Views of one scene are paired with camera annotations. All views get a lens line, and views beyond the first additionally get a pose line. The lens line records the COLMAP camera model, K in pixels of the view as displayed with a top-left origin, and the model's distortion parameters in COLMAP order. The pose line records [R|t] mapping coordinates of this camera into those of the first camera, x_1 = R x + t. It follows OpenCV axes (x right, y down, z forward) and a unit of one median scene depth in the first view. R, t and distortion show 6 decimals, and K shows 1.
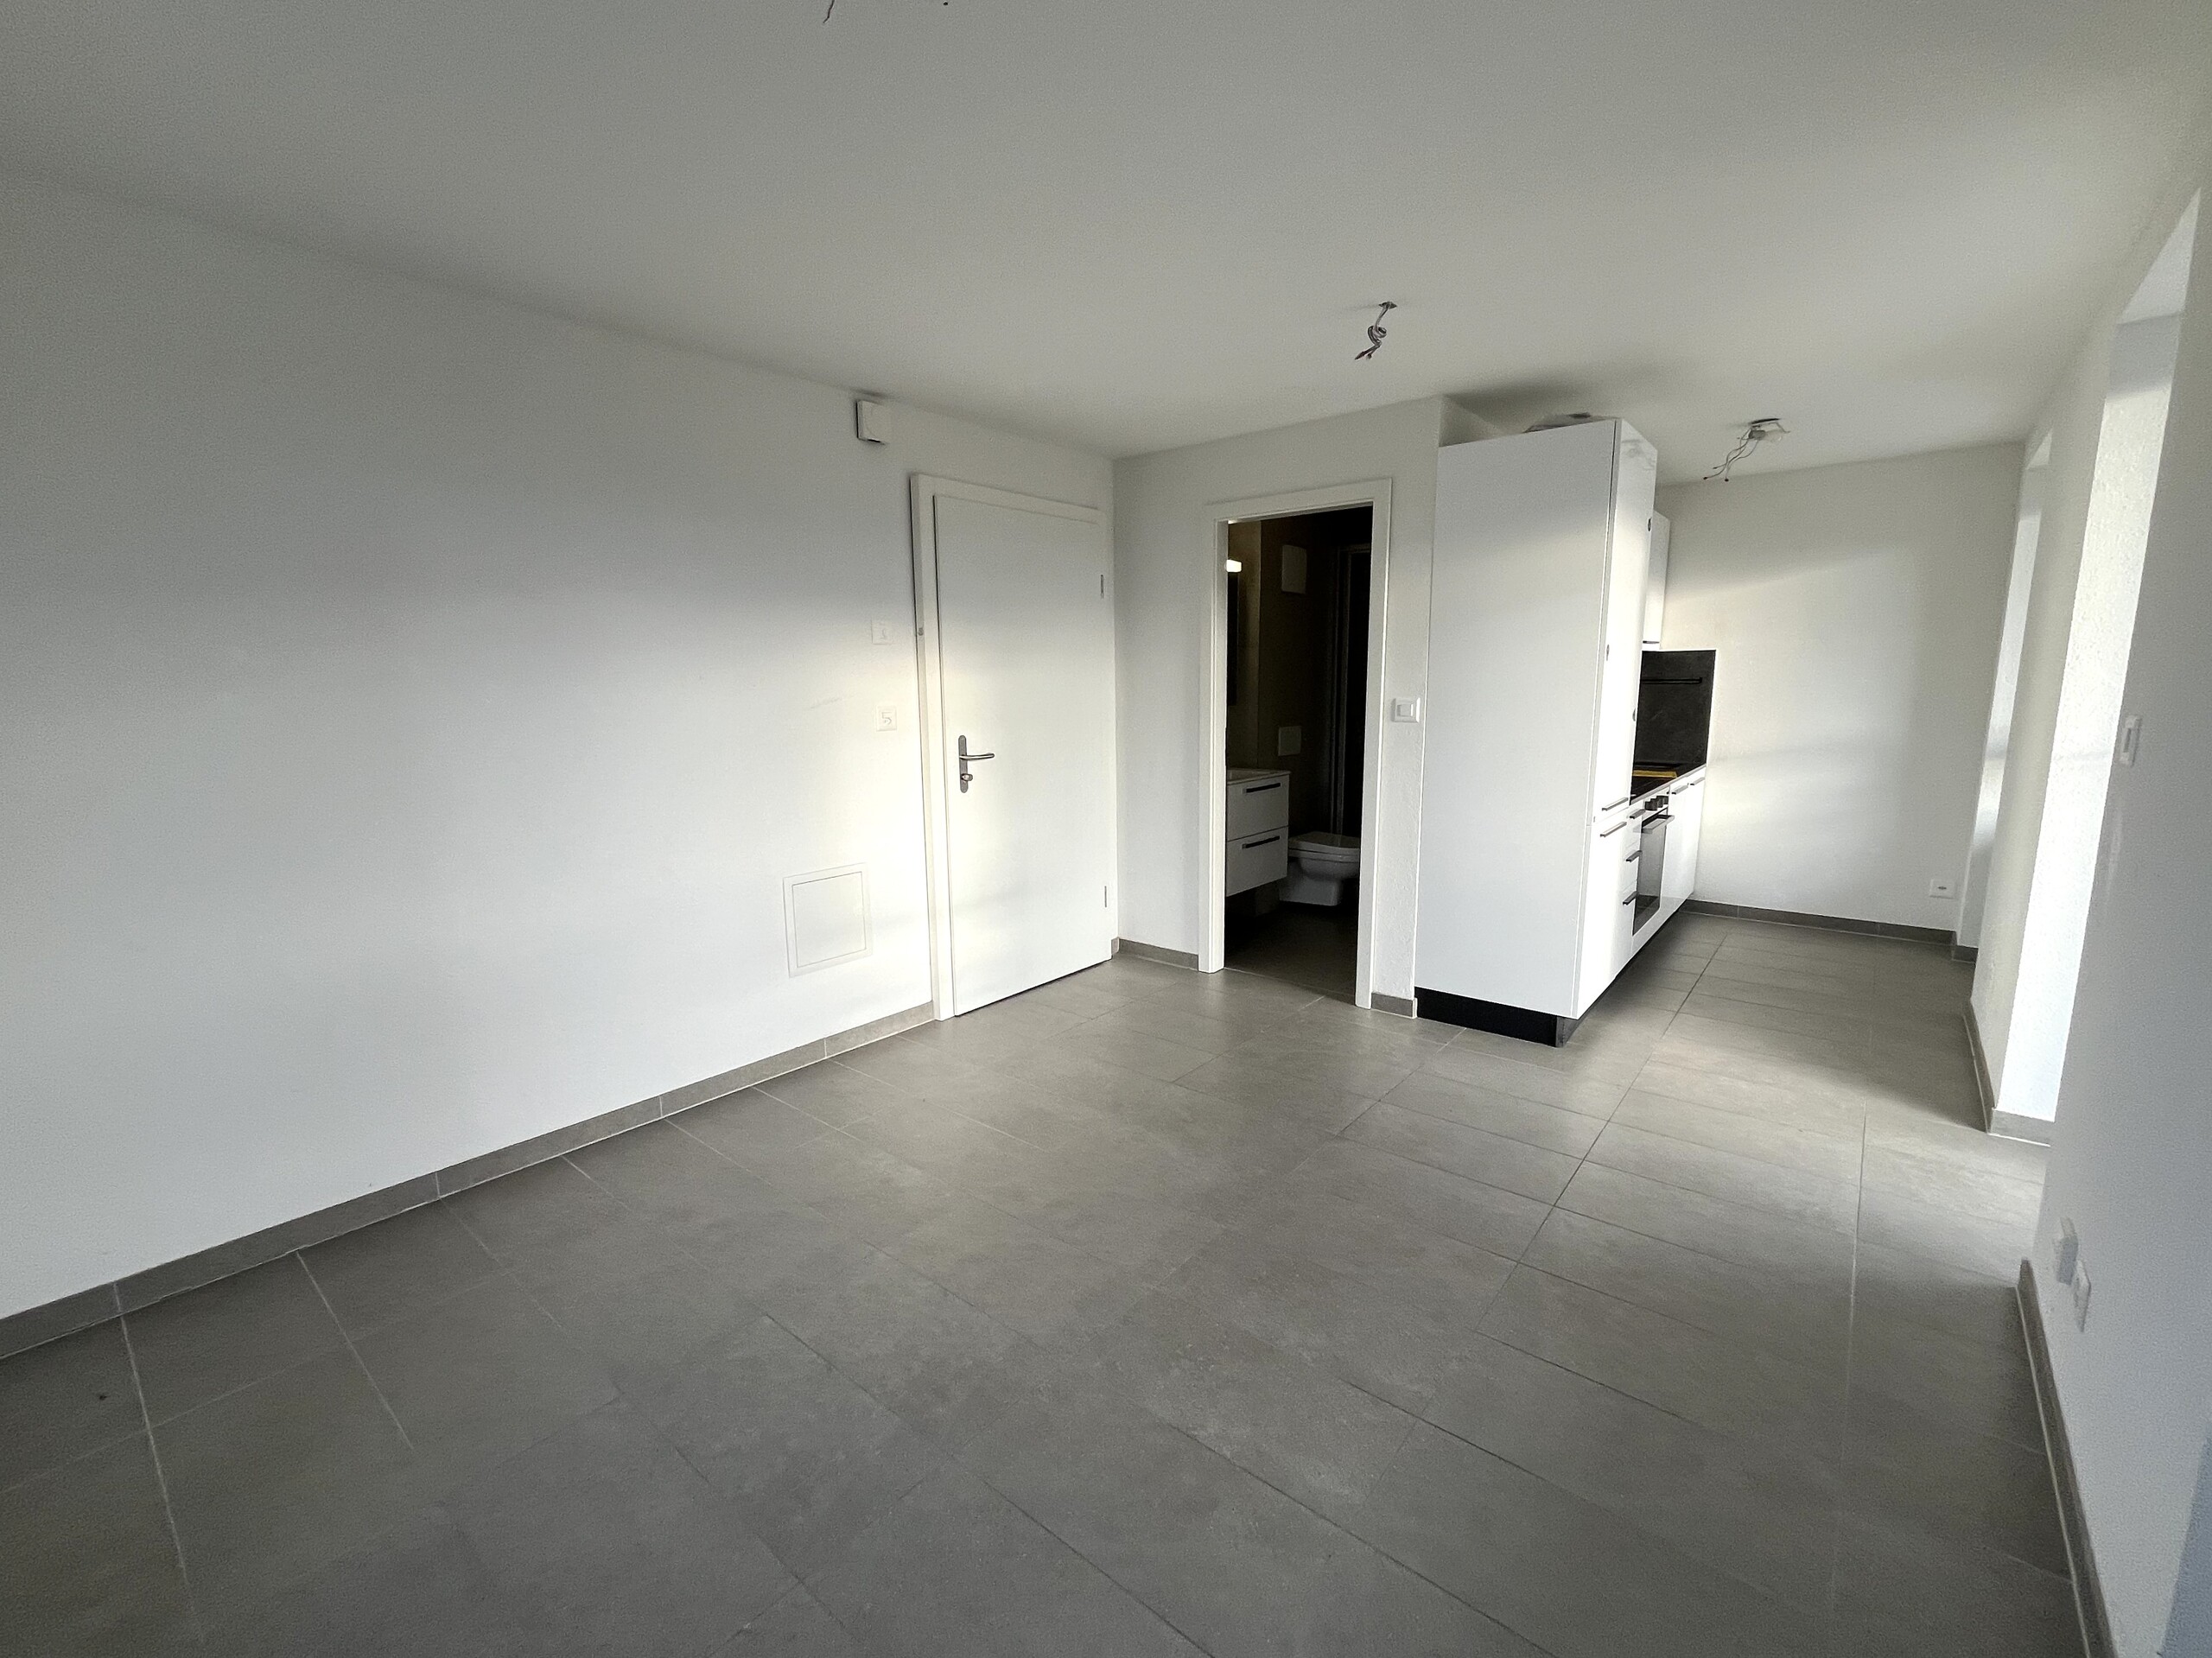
lens RADIAL K [[937.6, 0, 1102.9], [0, 937.6, 835.8], [0, 0, 1]] dist [-0.001853, -0.000050]
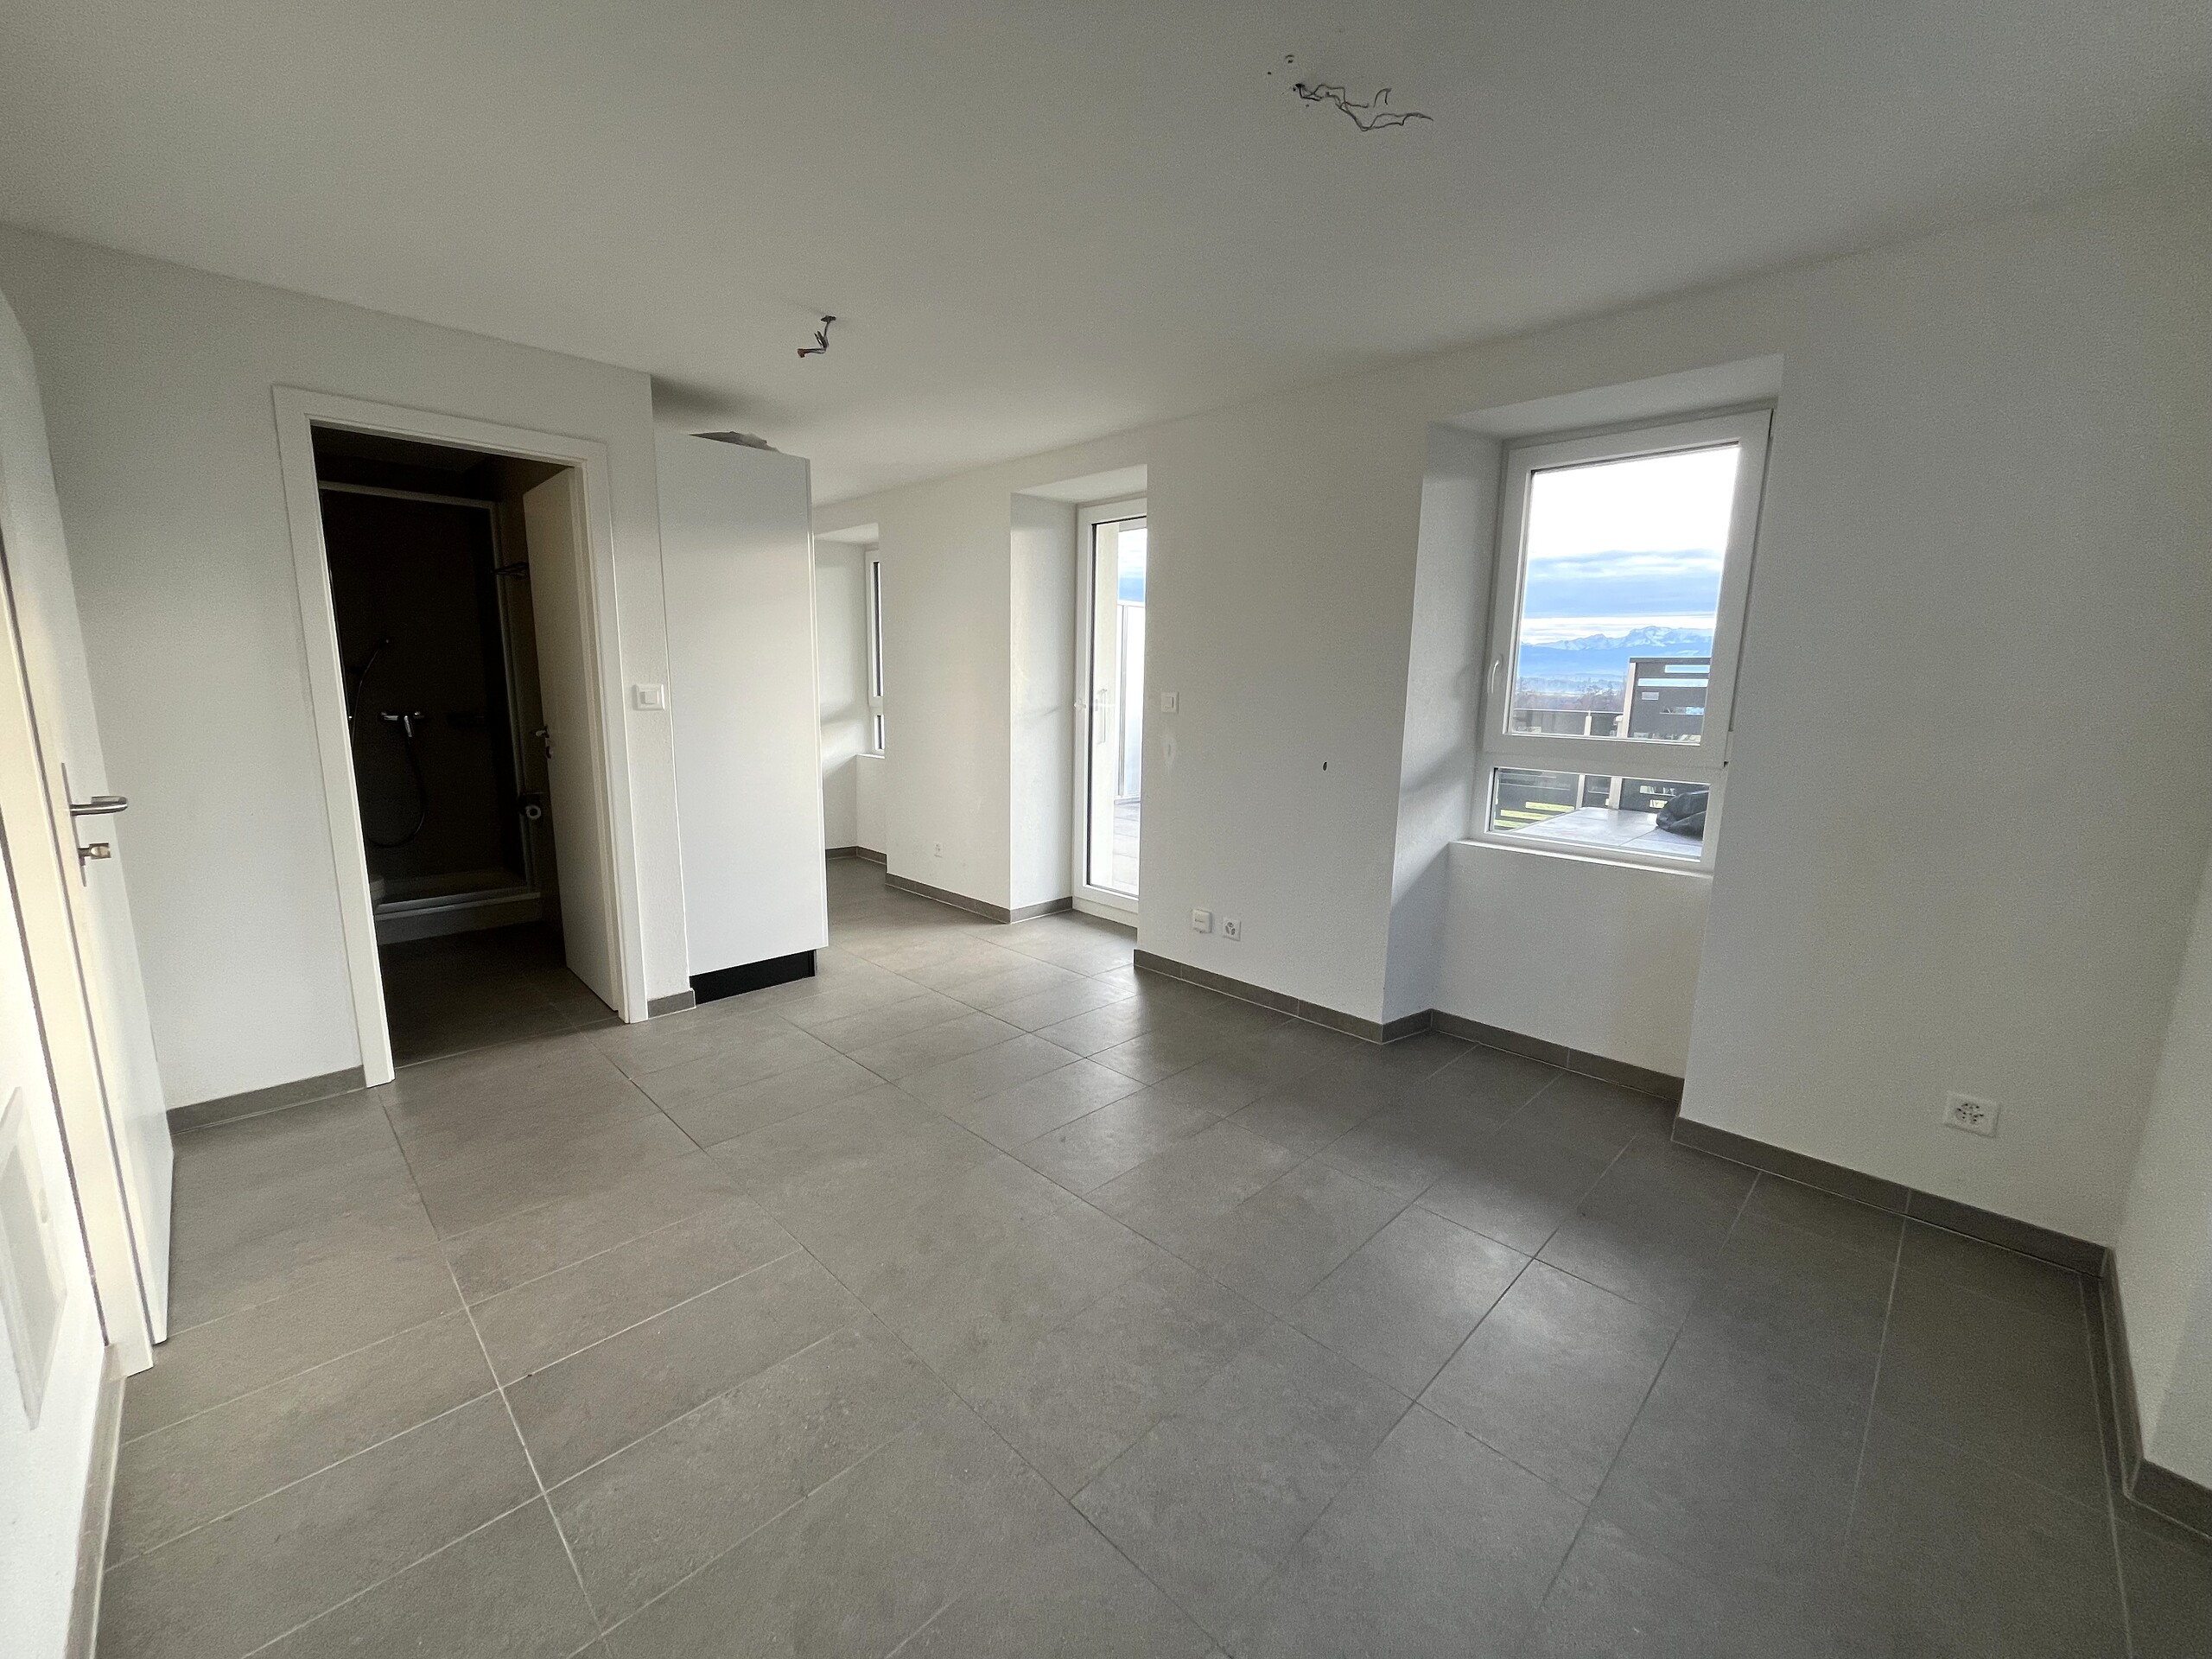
lens RADIAL K [[882.0, 0, 1105.5], [0, 882.0, 827.8], [0, 0, 1]] dist [0.001016, -0.000006]
pose [[0.090285, -0.156292, 0.983576, -0.523269], [0.147482, 0.978818, 0.141999, -0.061304], [-0.984935, 0.132240, 0.111423, 0.444671]]
